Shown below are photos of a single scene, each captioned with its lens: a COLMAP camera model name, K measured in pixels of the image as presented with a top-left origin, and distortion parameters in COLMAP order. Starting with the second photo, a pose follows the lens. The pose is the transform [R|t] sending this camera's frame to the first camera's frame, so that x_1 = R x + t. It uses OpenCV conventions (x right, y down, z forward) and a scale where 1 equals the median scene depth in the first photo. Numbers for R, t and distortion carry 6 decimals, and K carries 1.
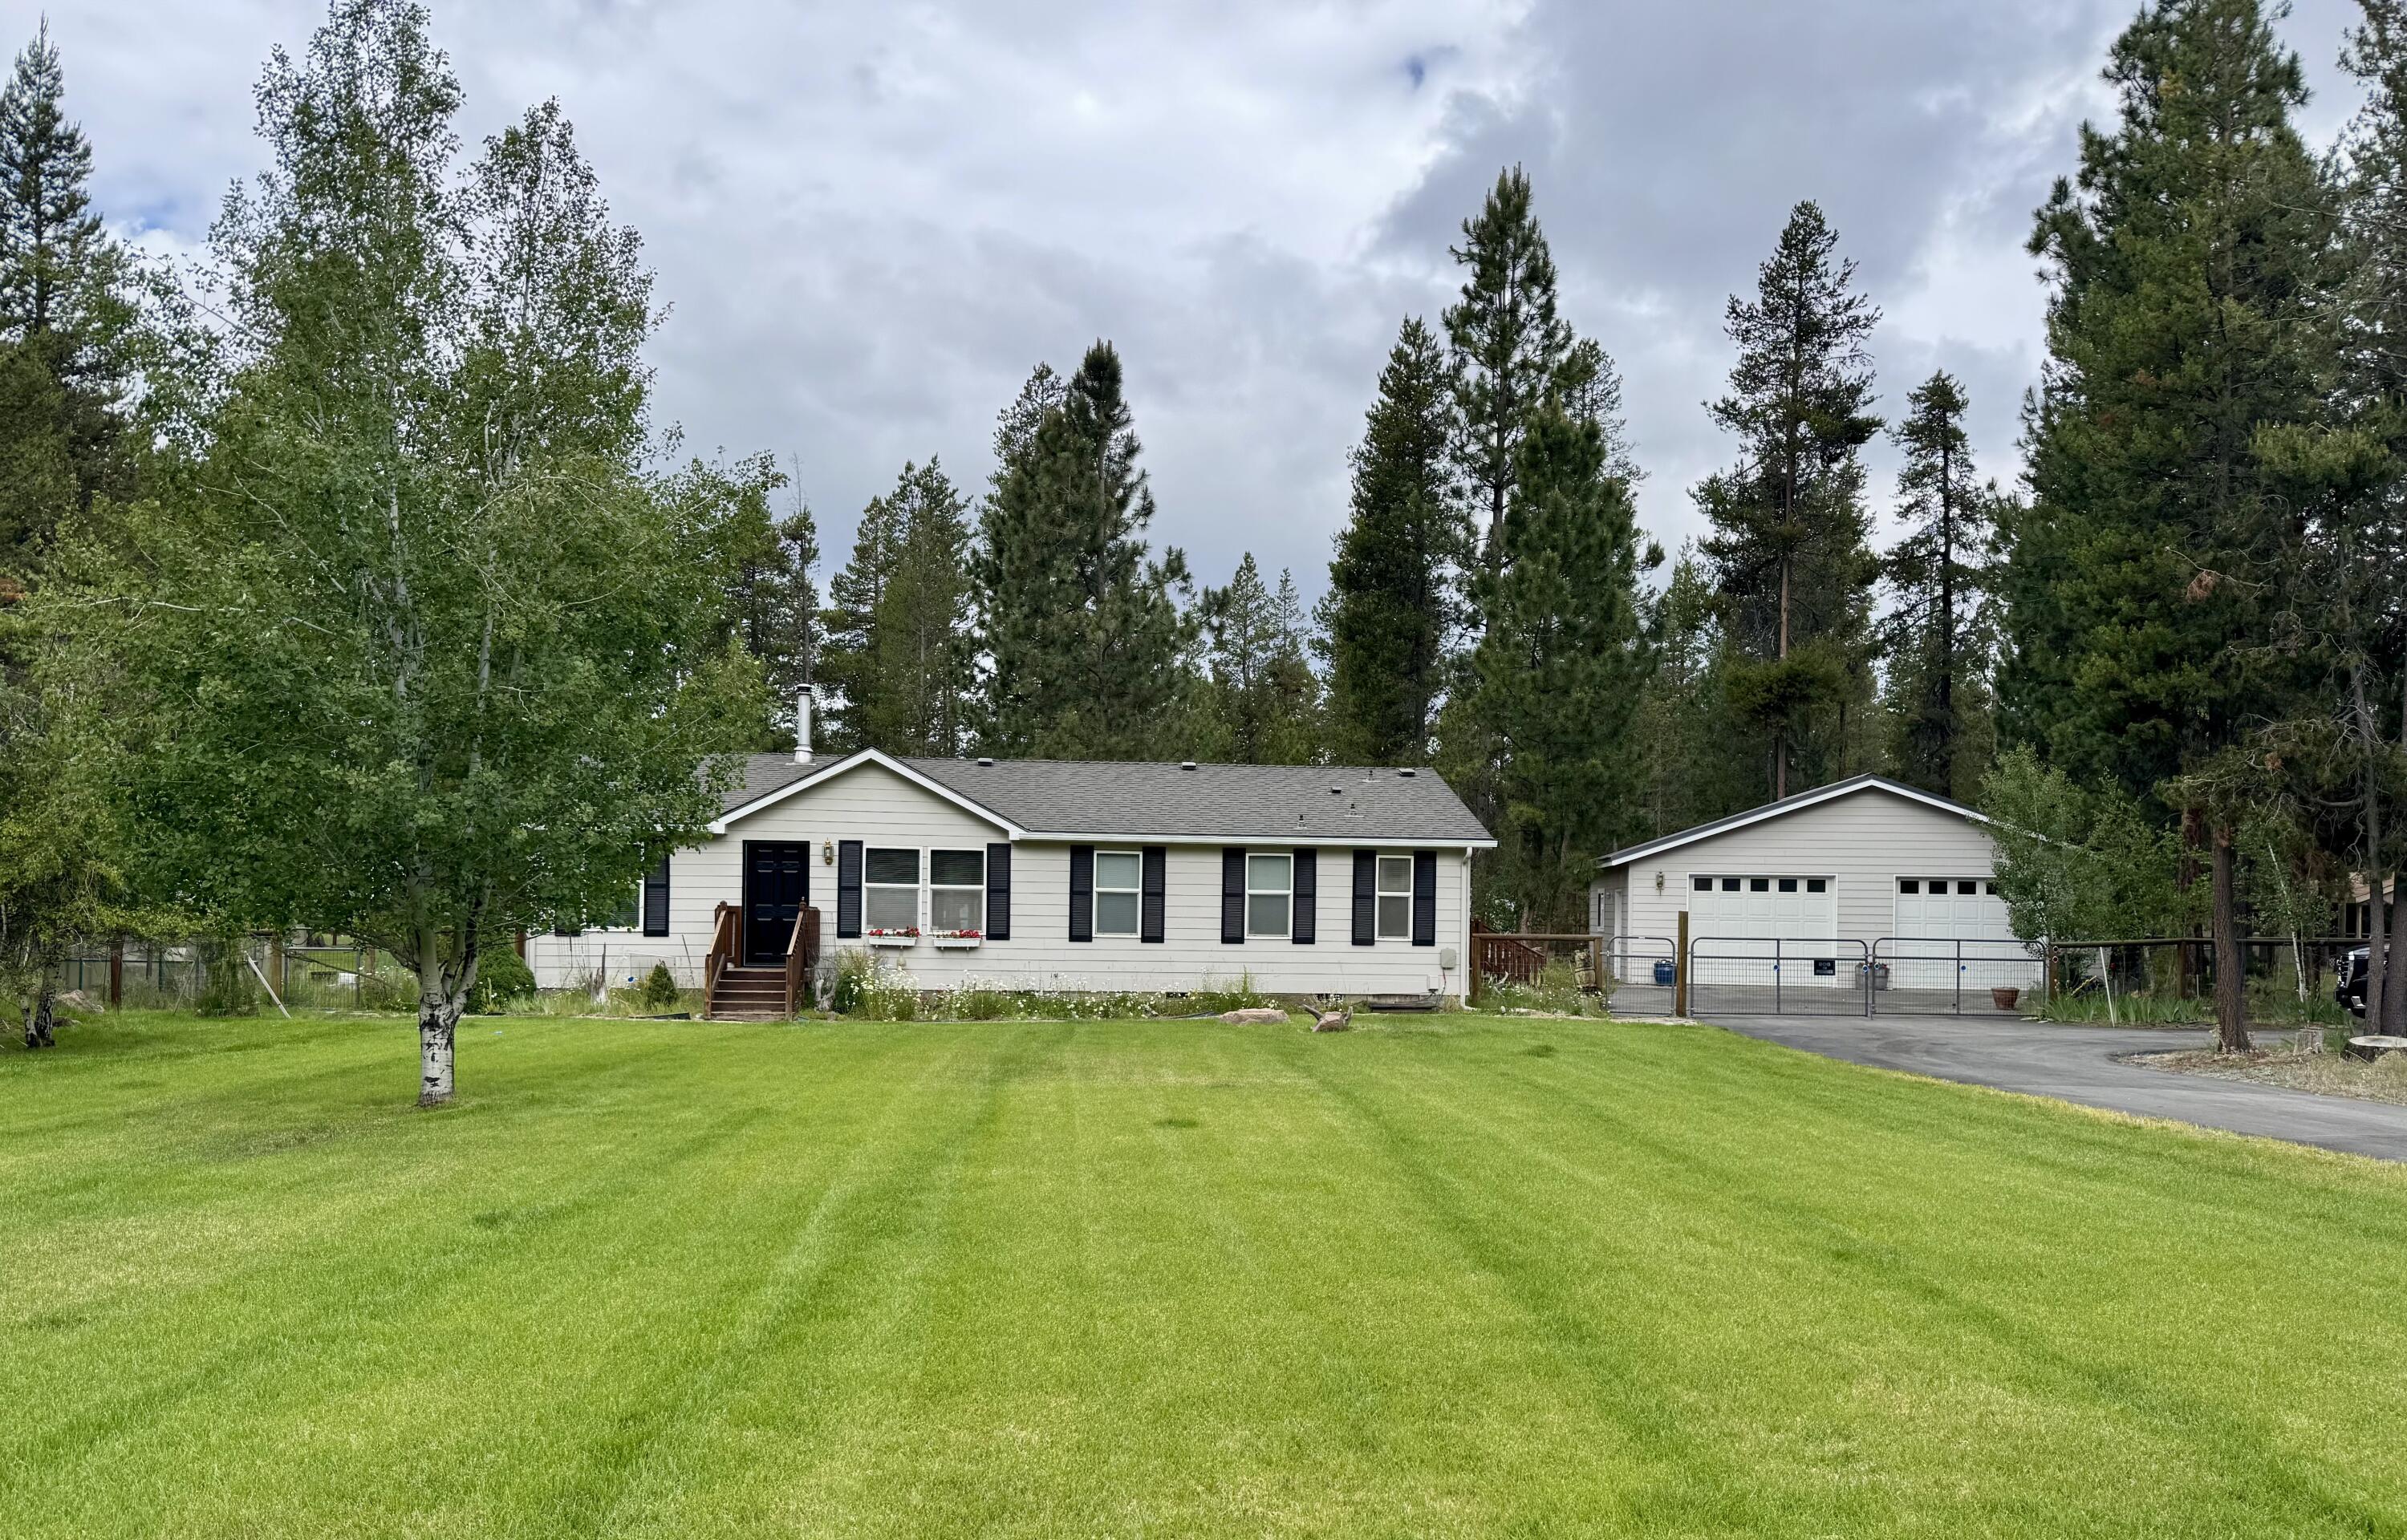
lens RADIAL K [[1666.4, 0, 1206.9], [0, 1666.4, 909.9], [0, 0, 1]] dist [0.146842, -0.000358]
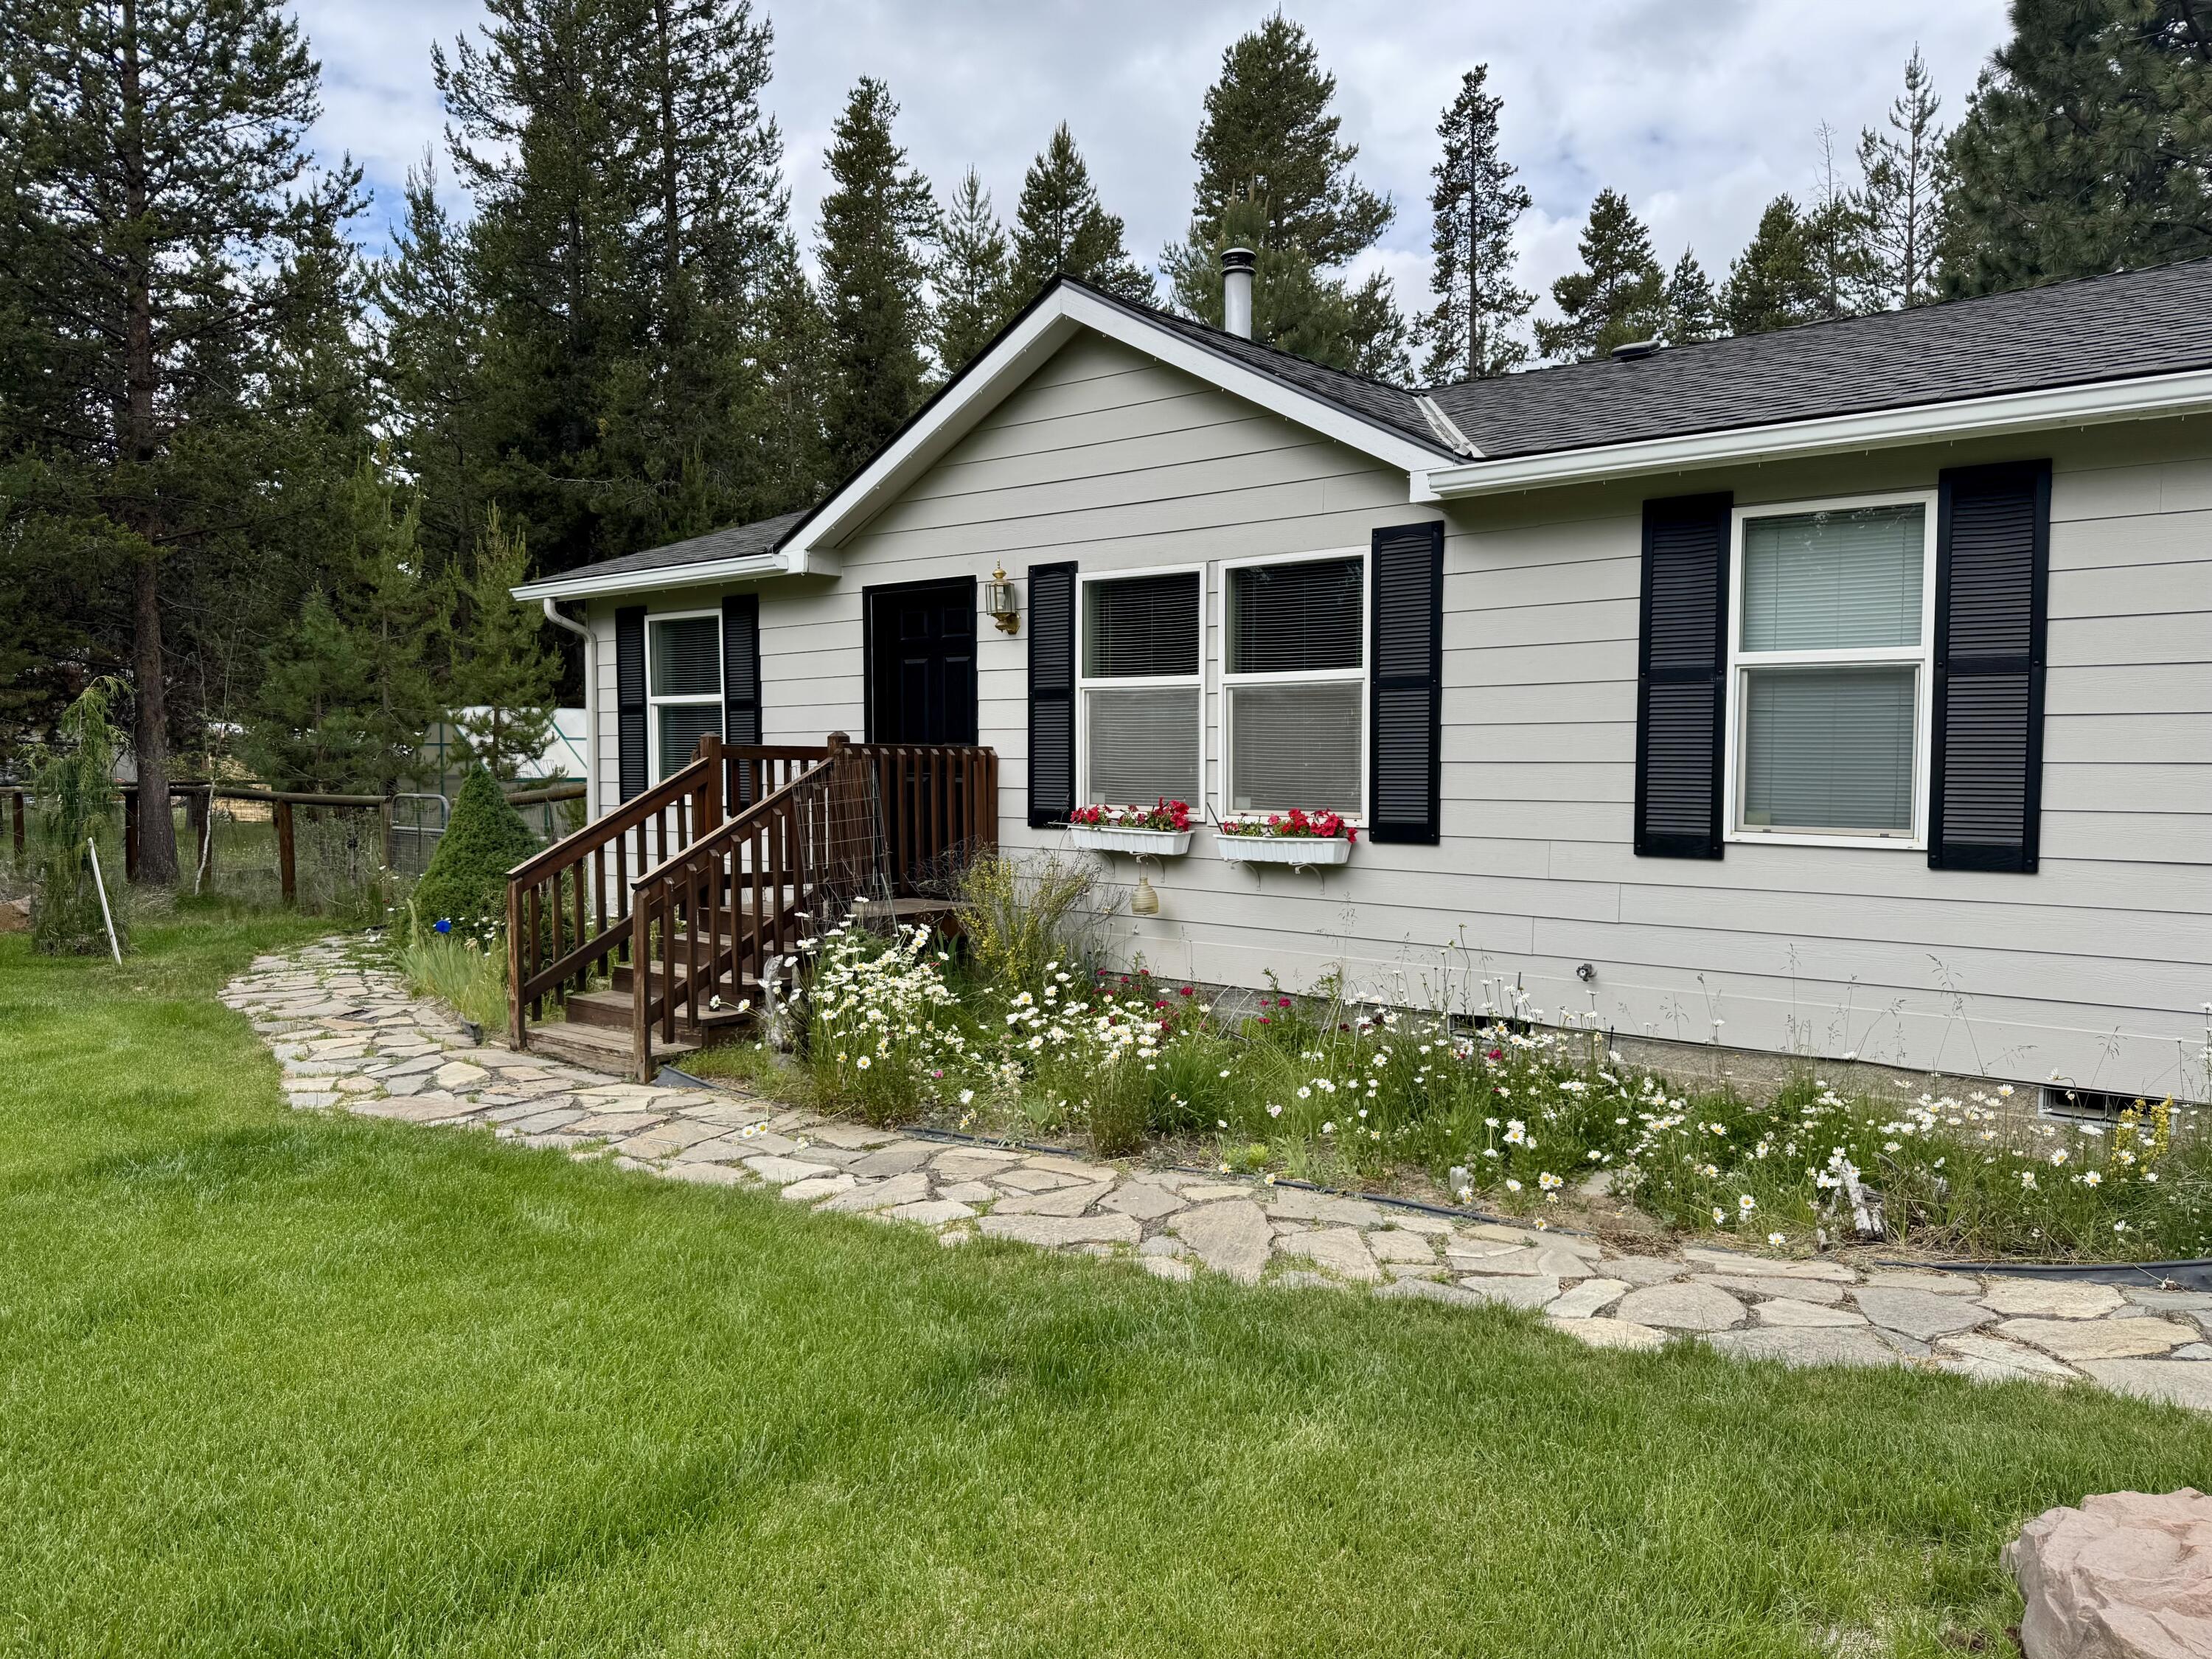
lens RADIAL K [[1559.2, 0, 1114.2], [0, 1559.2, 843.5], [0, 0, 1]] dist [0.042459, -0.074977]
pose [[0.714075, 0.026538, -0.699566, 0.037297], [0.009389, 0.998828, 0.047475, 0.003631], [0.700006, -0.040469, 0.712989, 0.751496]]
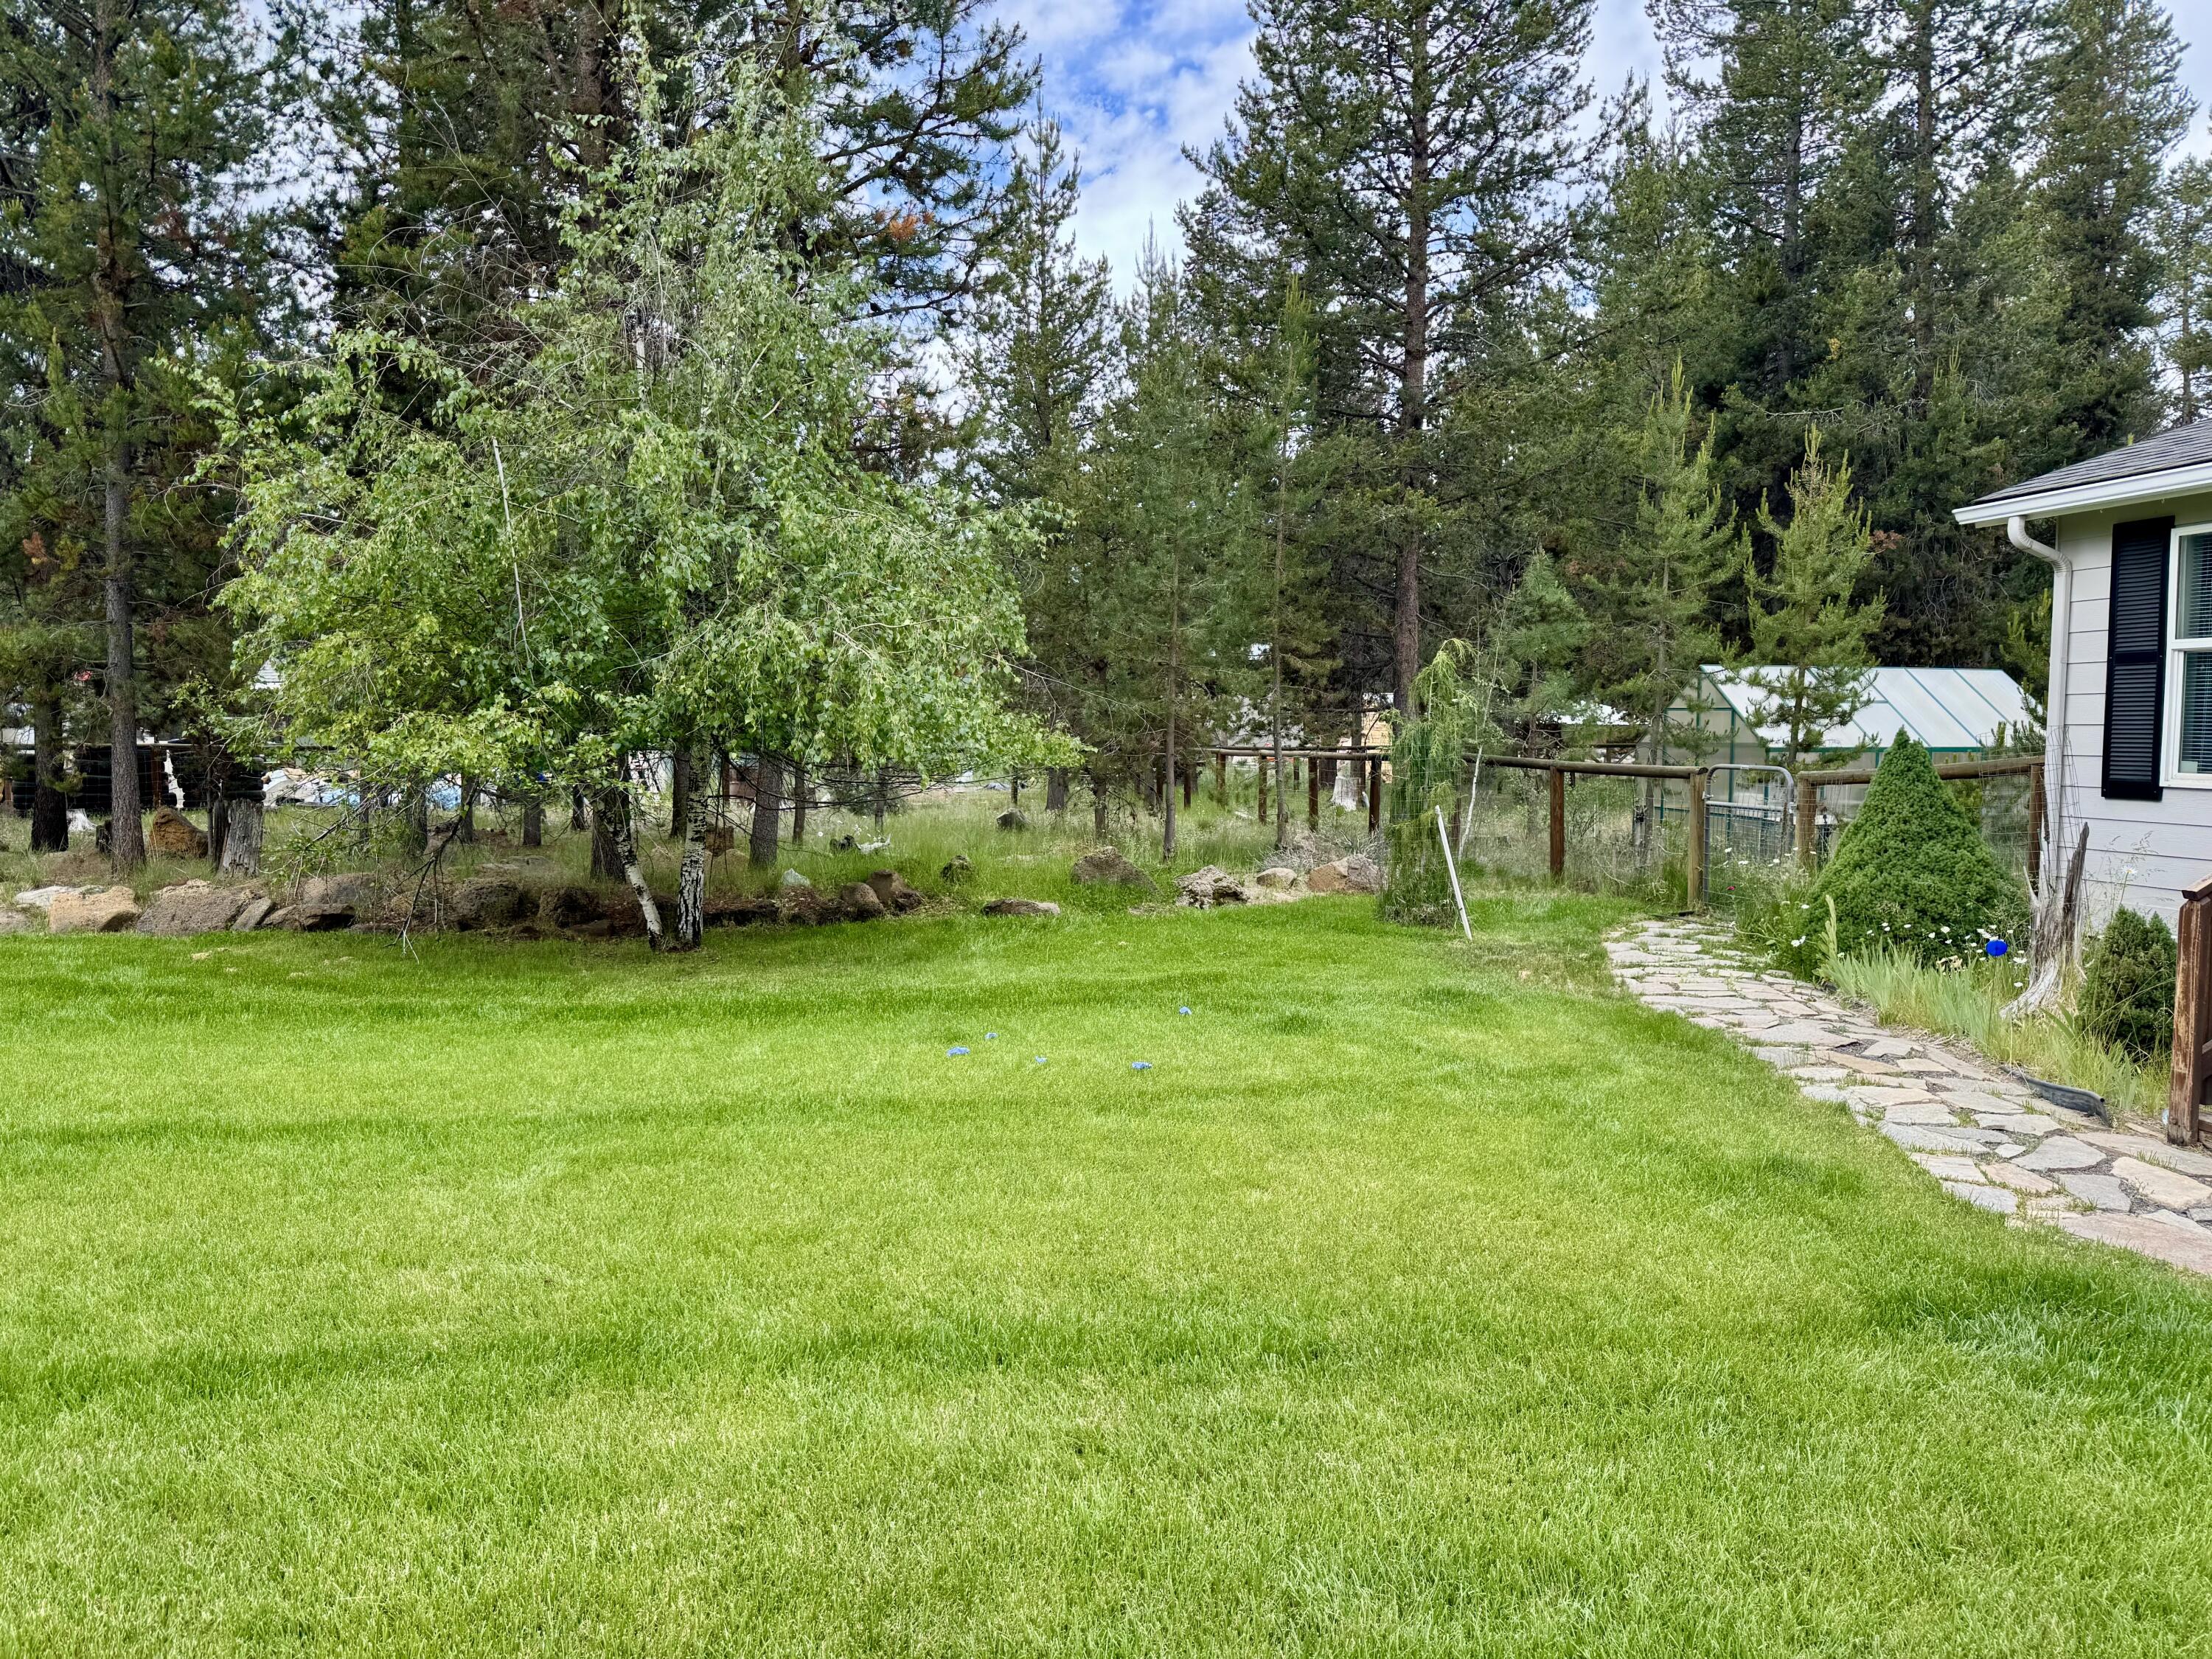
lens RADIAL K [[1558.2, 0, 1092.9], [0, 1558.2, 831.0], [0, 0, 1]] dist [0.039143, -0.055009]
pose [[0.144312, 0.054941, -0.988006, -0.072349], [0.002845, 0.998430, 0.055936, 0.002934], [0.989528, -0.010884, 0.143929, 0.707052]]
